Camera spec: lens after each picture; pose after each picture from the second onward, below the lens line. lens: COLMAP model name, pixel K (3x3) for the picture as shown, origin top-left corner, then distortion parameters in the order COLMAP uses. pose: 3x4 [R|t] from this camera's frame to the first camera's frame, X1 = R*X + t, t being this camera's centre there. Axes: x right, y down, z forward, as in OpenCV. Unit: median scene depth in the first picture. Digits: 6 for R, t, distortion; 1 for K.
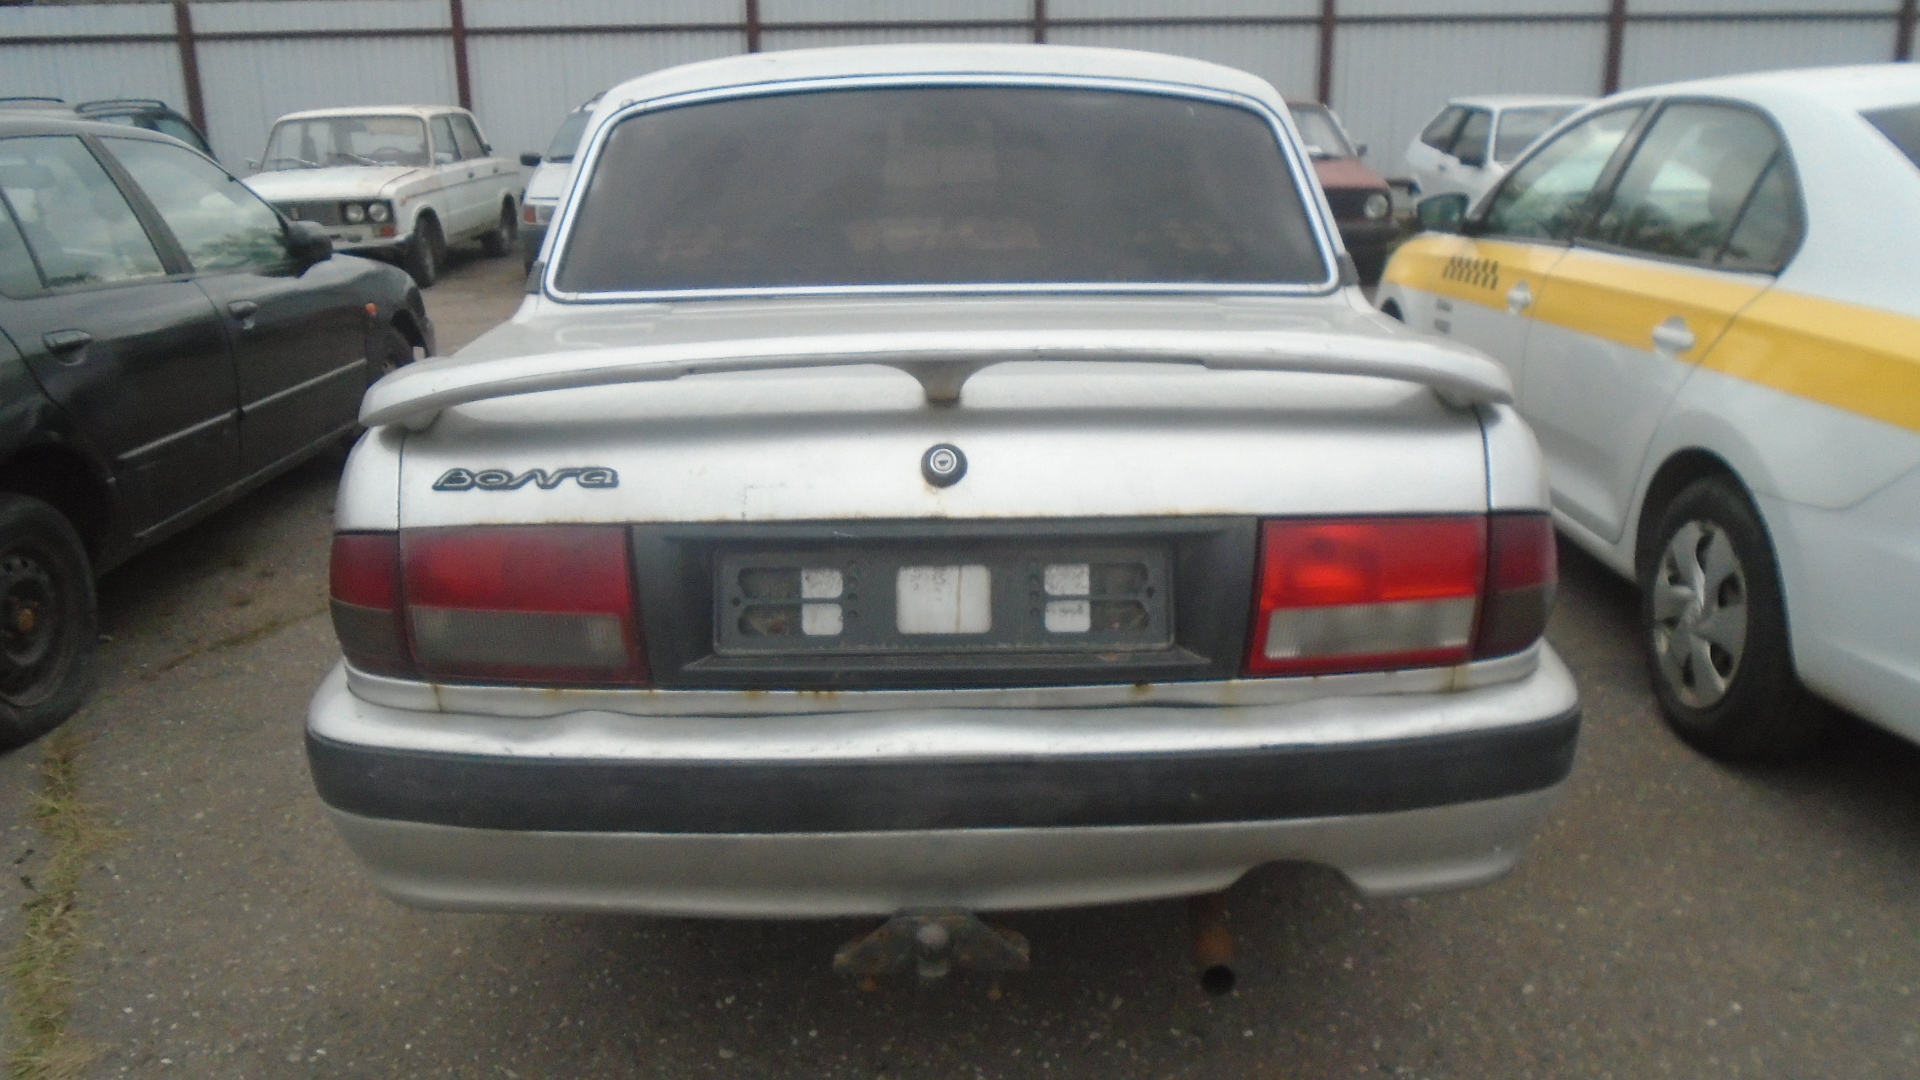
lens RADIAL K [[1633.8, 0, 960.0], [0, 1633.8, 540.0], [0, 0, 1]] dist [-0.089549, 0.124868]
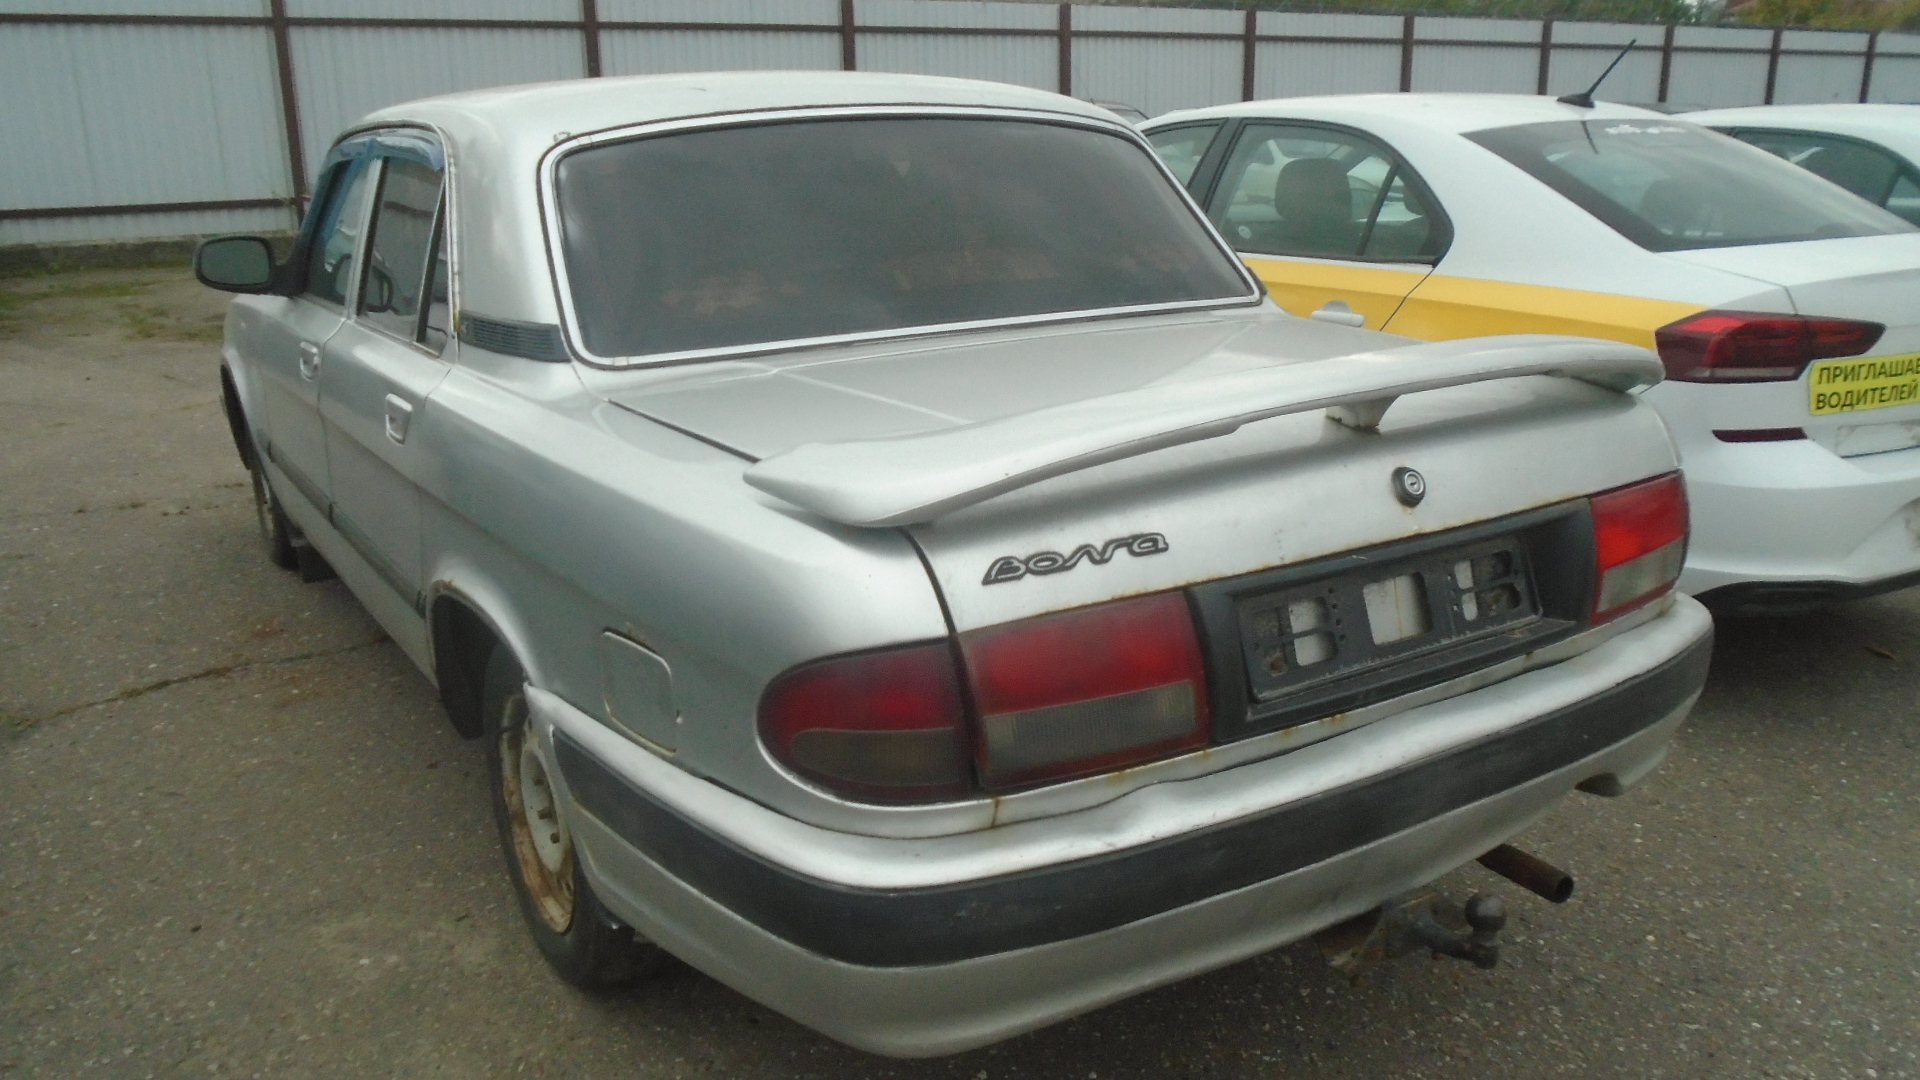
lens RADIAL K [[1633.8, 0, 960.0], [0, 1633.8, 540.0], [0, 0, 1]] dist [-0.089549, 0.124868]
pose [[0.830309, -0.141211, 0.539116, -0.816420], [0.140145, 0.989186, 0.043258, -0.095801], [-0.539394, 0.039637, 0.841120, 0.244501]]
